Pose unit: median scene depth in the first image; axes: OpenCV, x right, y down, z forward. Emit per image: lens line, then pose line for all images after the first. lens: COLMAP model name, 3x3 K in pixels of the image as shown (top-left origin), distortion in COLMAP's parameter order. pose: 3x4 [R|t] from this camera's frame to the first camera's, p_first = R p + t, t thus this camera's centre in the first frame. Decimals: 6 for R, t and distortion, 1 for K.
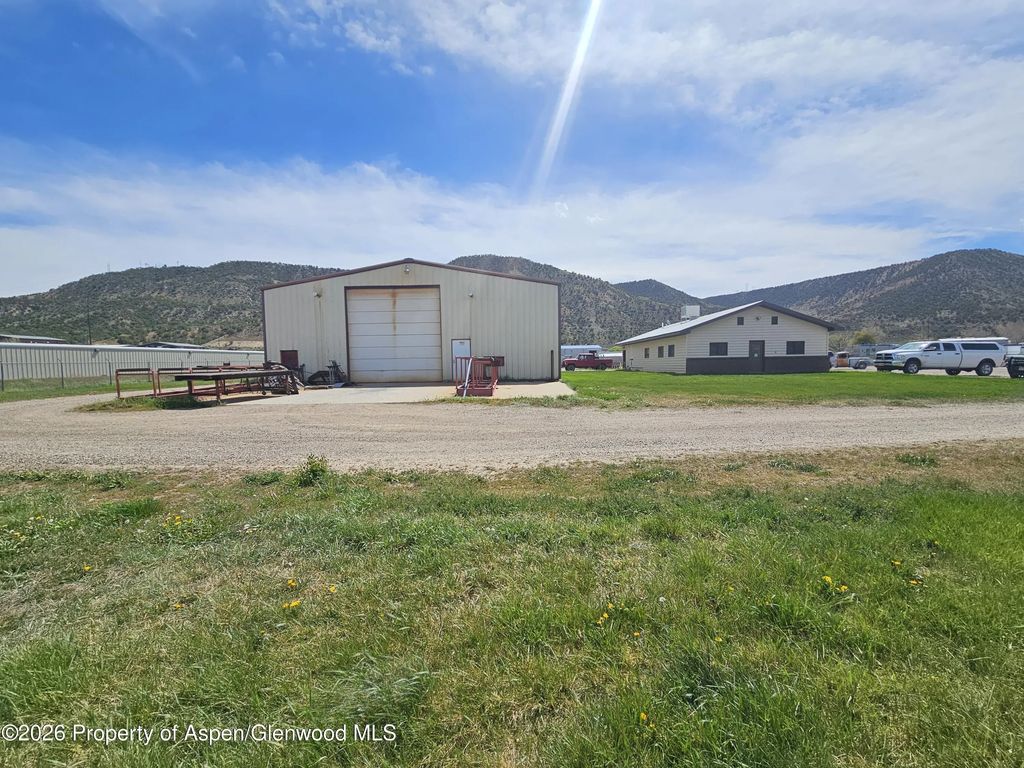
lens RADIAL K [[423.3, 0, 512.0], [0, 423.3, 384.0], [0, 0, 1]] dist [0.003175, -0.004546]
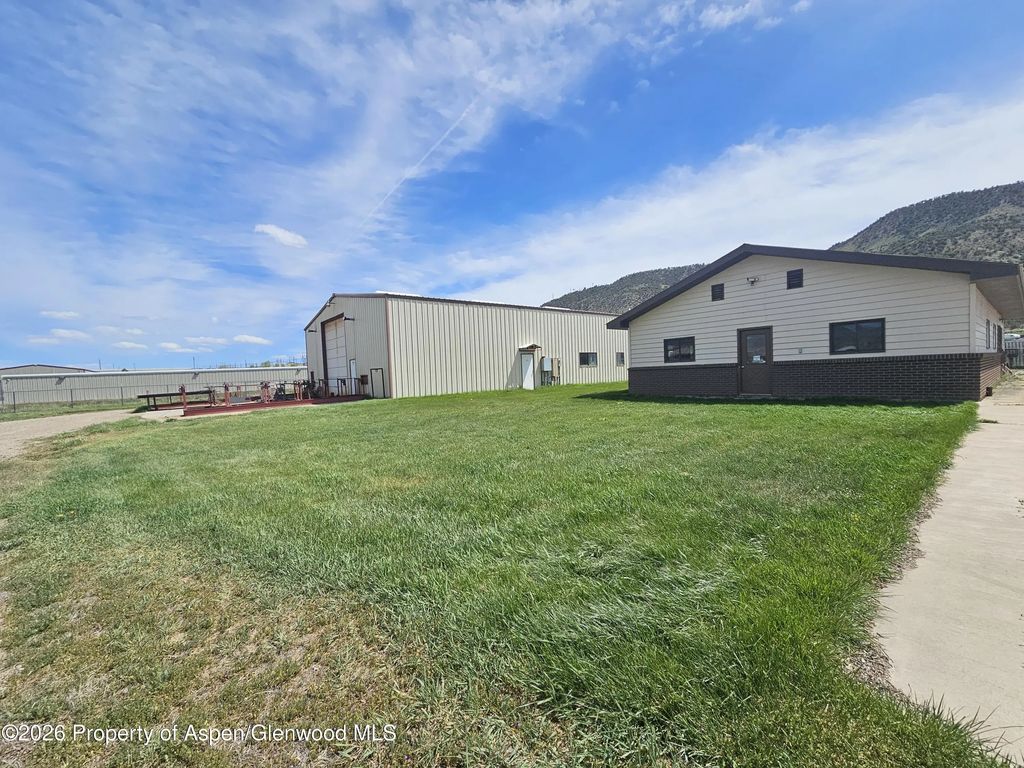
lens RADIAL K [[418.4, 0, 512.0], [0, 418.4, 384.0], [0, 0, 1]] dist [-0.017799, -0.000040]
pose [[0.632594, 0.009116, -0.774430, 0.072848], [-0.000554, 0.999936, 0.011318, -0.004276], [0.774484, -0.006731, 0.632558, 0.047024]]
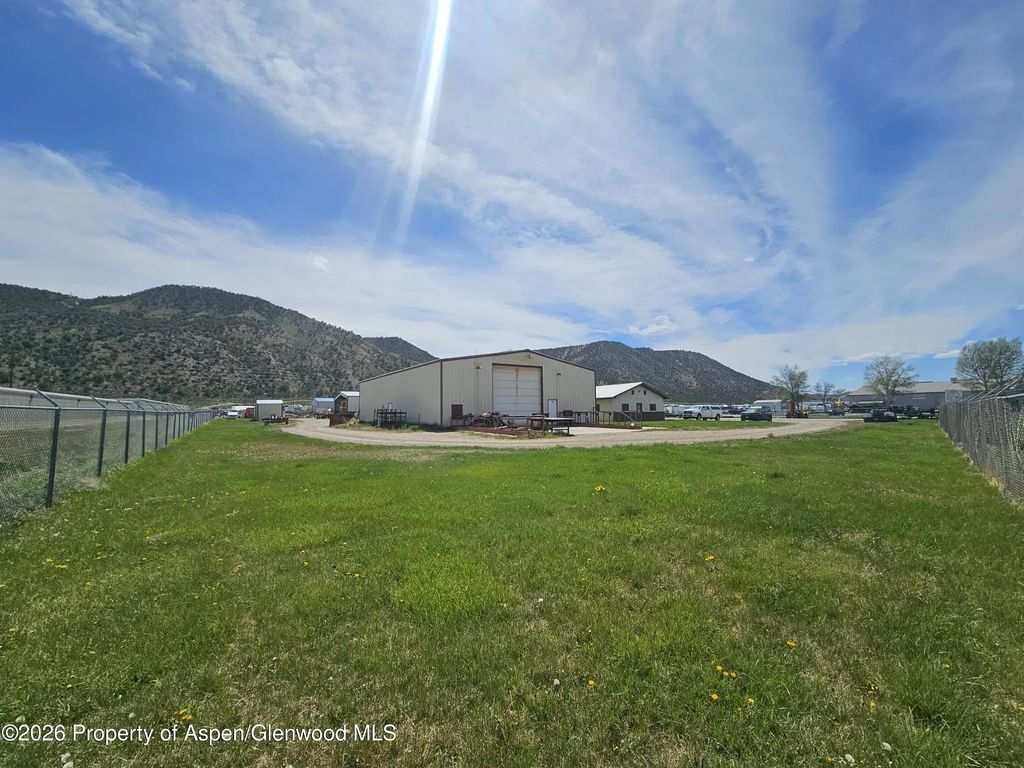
lens RADIAL K [[413.4, 0, 507.7], [0, 413.4, 385.2], [0, 0, 1]] dist [-0.003362, -0.000504]
pose [[0.828419, 0.043094, 0.558448, -0.086406], [0.025540, 0.993092, -0.114521, 0.001140], [-0.559526, 0.109135, 0.821596, -0.016215]]
